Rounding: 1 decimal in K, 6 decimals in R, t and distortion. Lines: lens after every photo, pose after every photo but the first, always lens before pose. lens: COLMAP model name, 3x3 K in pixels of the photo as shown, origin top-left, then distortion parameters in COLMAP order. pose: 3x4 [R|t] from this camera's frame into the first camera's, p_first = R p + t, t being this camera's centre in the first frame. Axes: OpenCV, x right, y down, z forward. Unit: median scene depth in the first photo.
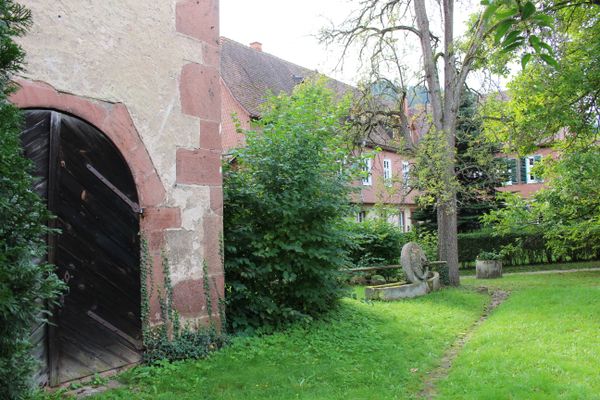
lens RADIAL K [[496.7, 0, 290.5], [0, 496.7, 202.1], [0, 0, 1]] dist [-0.143887, 0.114133]
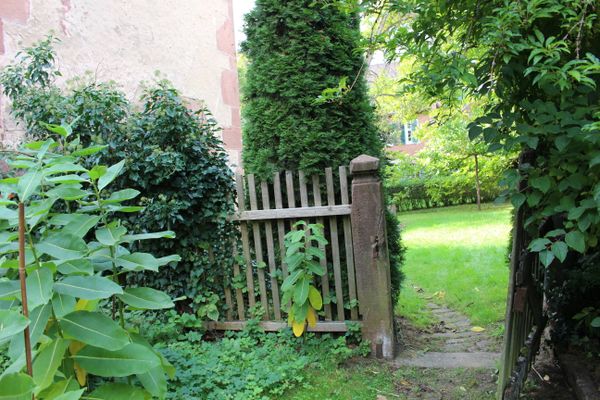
lens RADIAL K [[496.7, 0, 290.5], [0, 496.7, 202.1], [0, 0, 1]] dist [-0.143887, 0.114133]
pose [[0.970988, -0.049433, 0.233961, -0.128053], [0.032878, 0.996706, 0.074138, 0.006342], [-0.236856, -0.064295, 0.969415, -0.186065]]
